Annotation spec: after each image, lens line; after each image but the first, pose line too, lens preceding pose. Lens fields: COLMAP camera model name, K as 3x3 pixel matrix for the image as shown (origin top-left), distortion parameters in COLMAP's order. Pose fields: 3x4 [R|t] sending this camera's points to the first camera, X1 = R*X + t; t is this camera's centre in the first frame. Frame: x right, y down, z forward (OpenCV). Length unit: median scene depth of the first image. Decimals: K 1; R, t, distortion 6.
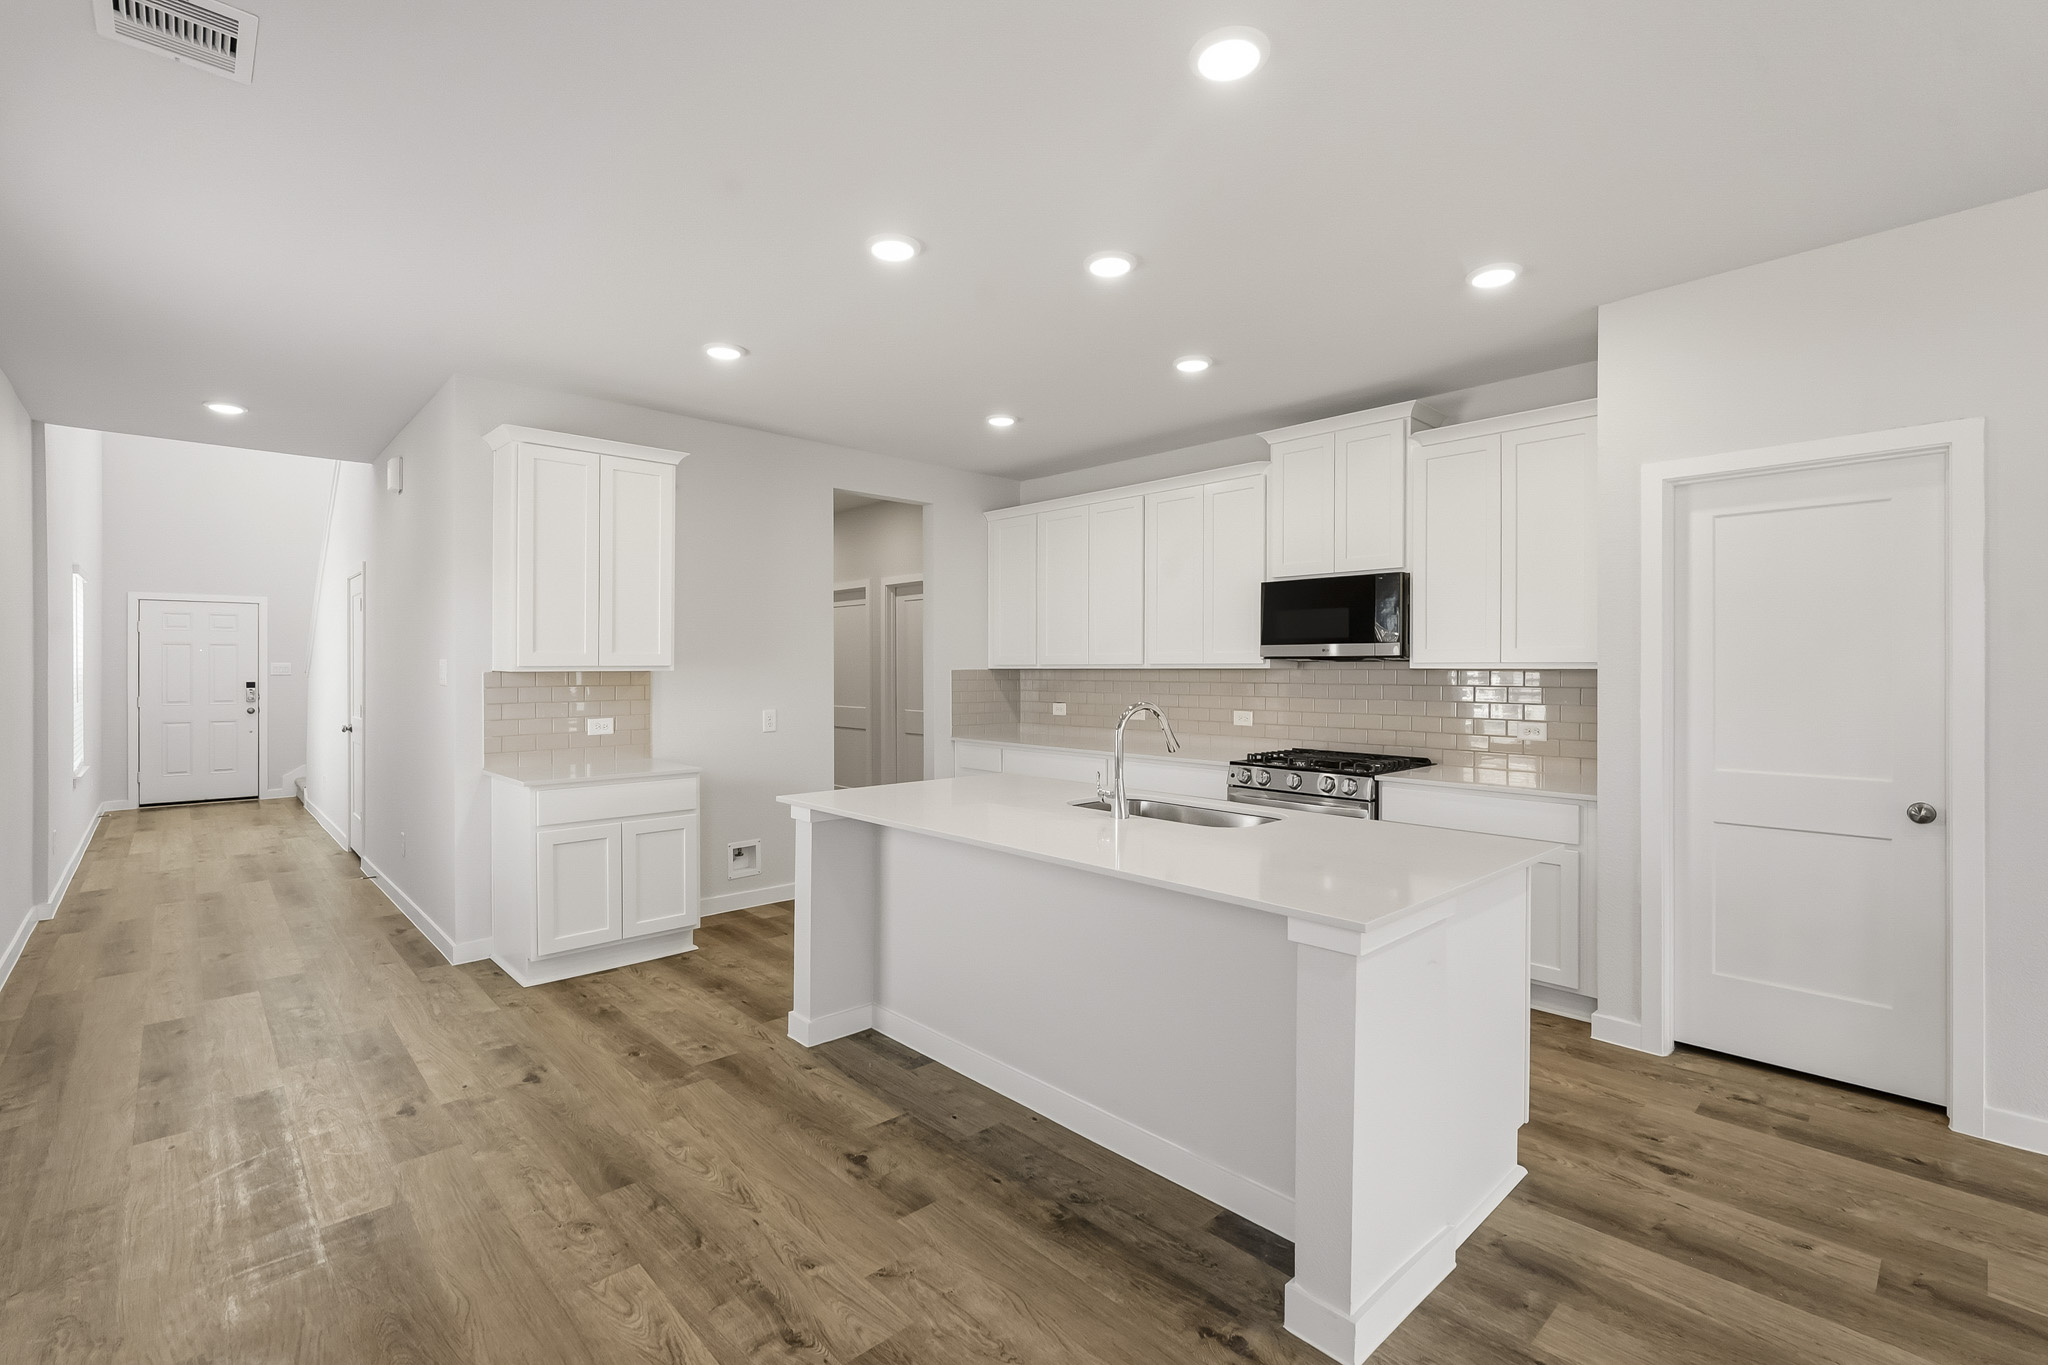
lens RADIAL K [[907.2, 0, 1024.0], [0, 907.2, 682.5], [0, 0, 1]] dist [-0.021195, 0.010552]
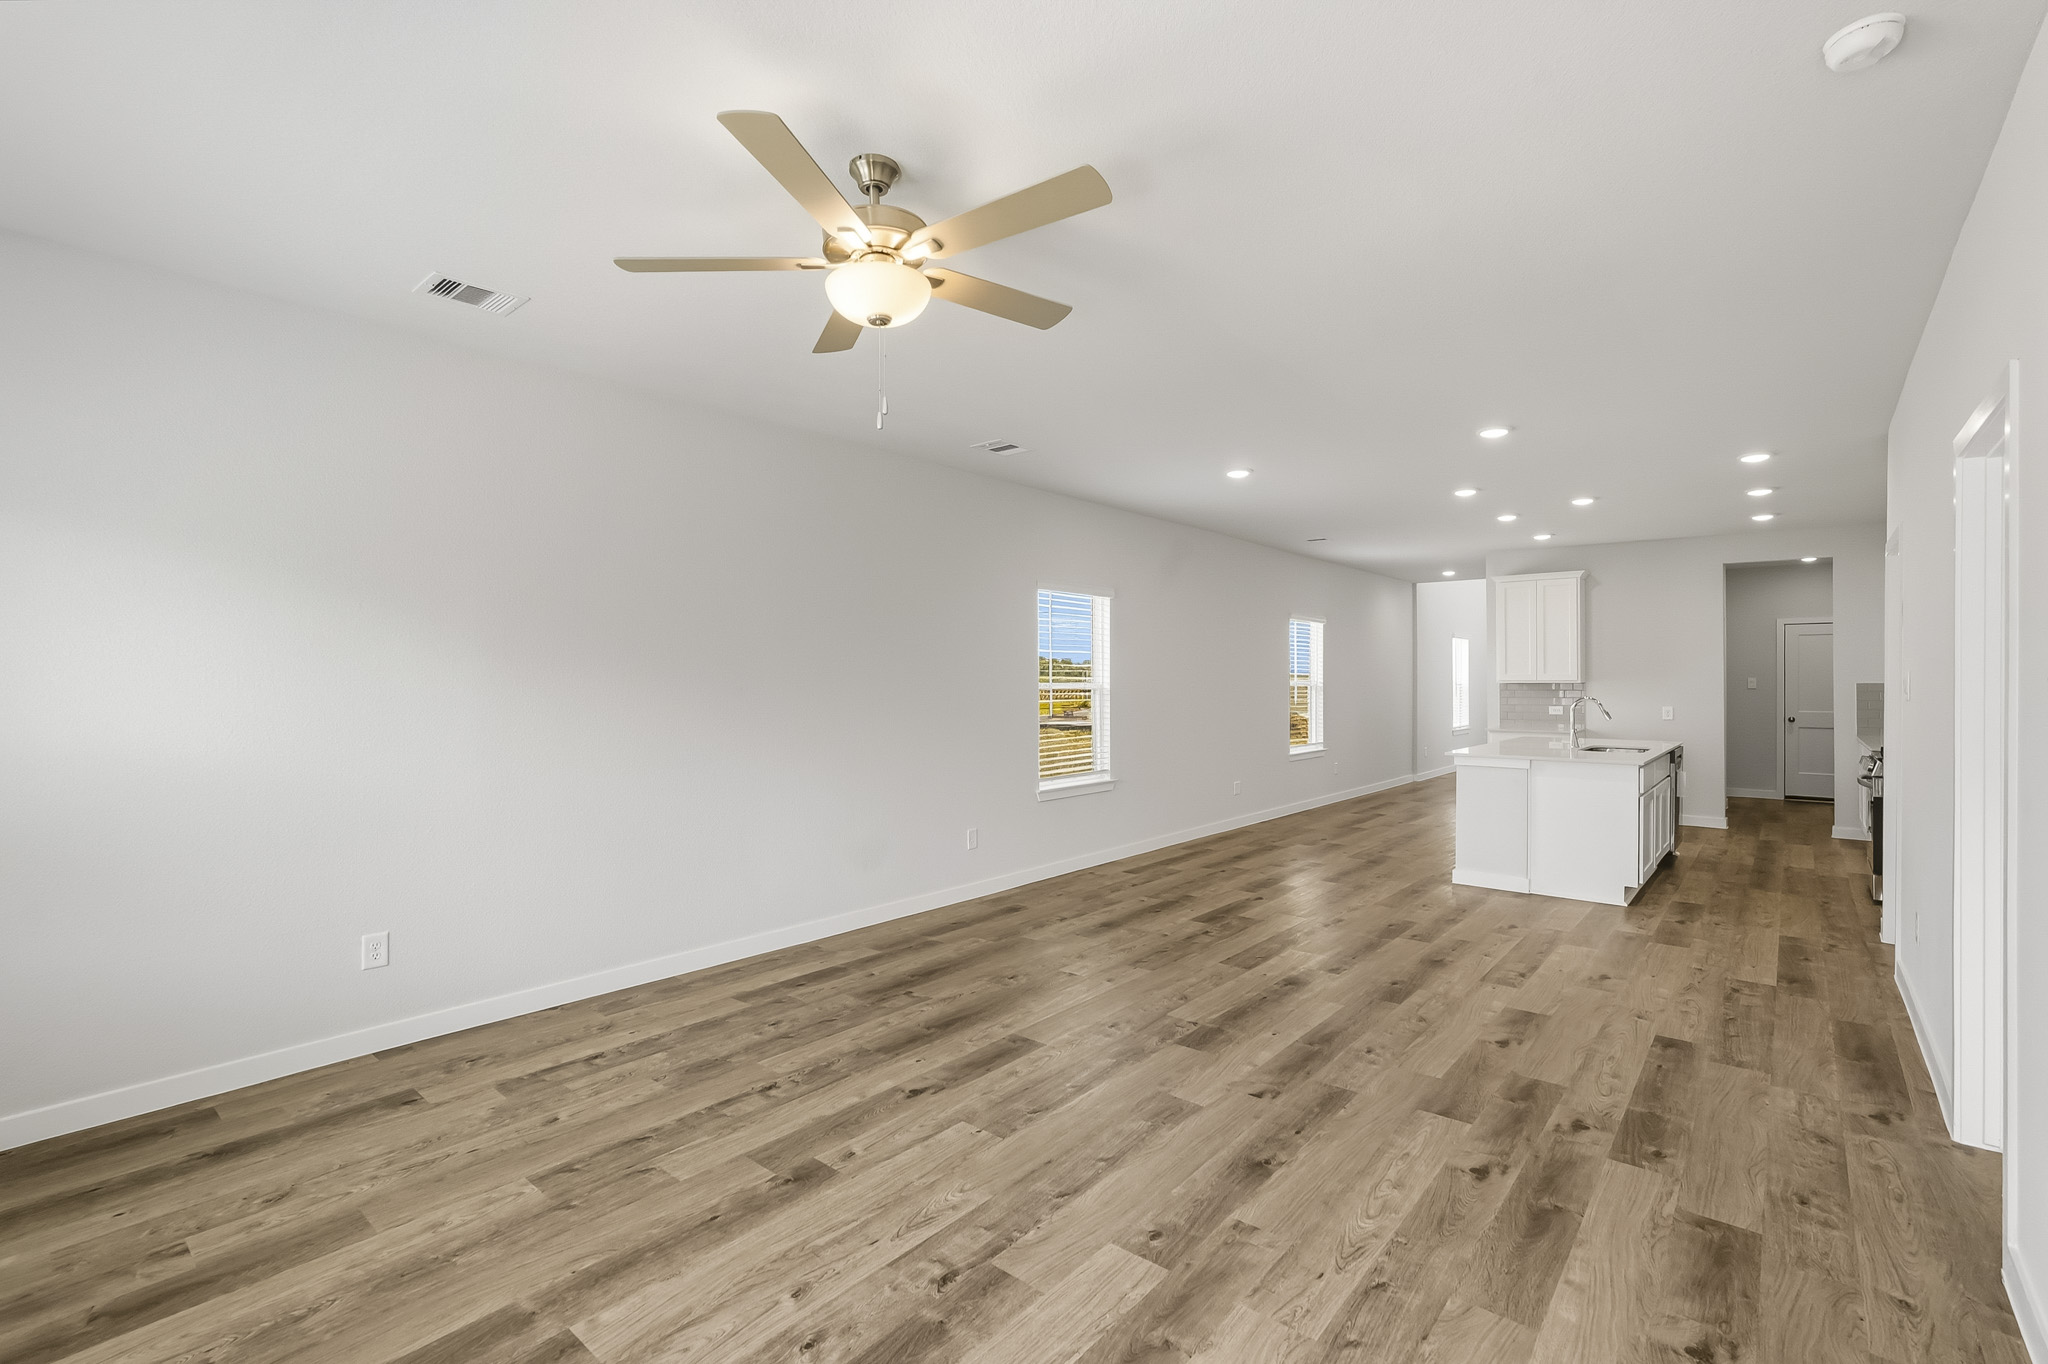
lens RADIAL K [[907.2, 0, 1024.0], [0, 907.2, 682.0], [0, 0, 1]] dist [-0.021195, 0.010552]
pose [[0.112966, 0.000173, -0.993599, 1.339739], [-0.015342, 0.999881, -0.001570, 0.004223], [0.993480, 0.015421, 0.112955, -0.379013]]
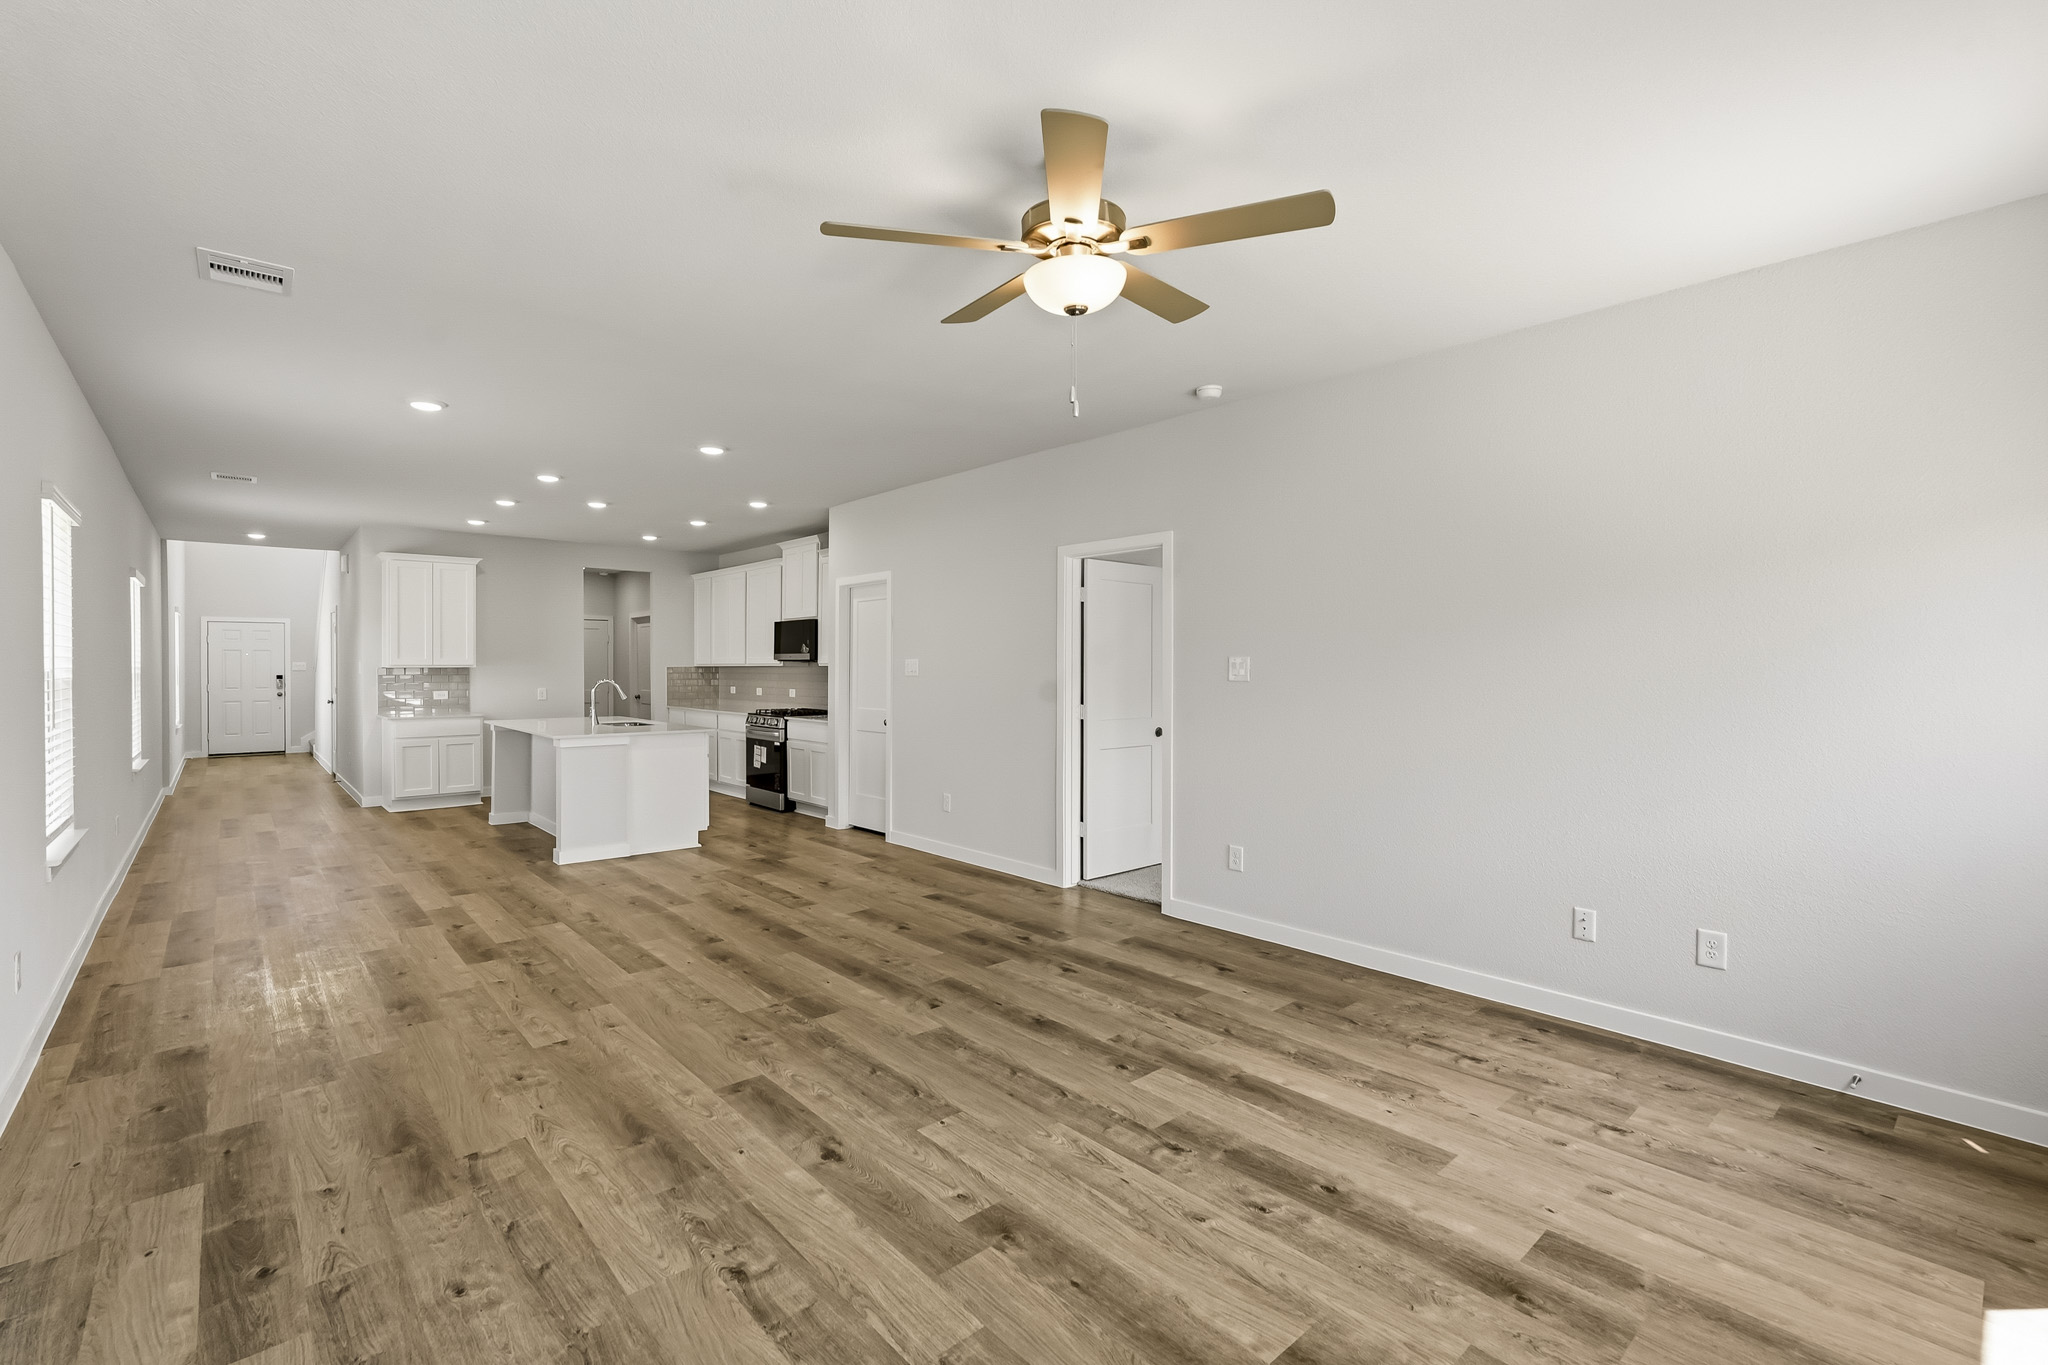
lens RADIAL K [[907.2, 0, 1024.0], [0, 907.2, 682.5], [0, 0, 1]] dist [-0.021195, 0.010552]
pose [[0.999507, 0.000640, -0.031393, 0.834452], [-0.000567, 0.999997, 0.002317, 0.014624], [0.031395, -0.002299, 0.999504, -0.896963]]
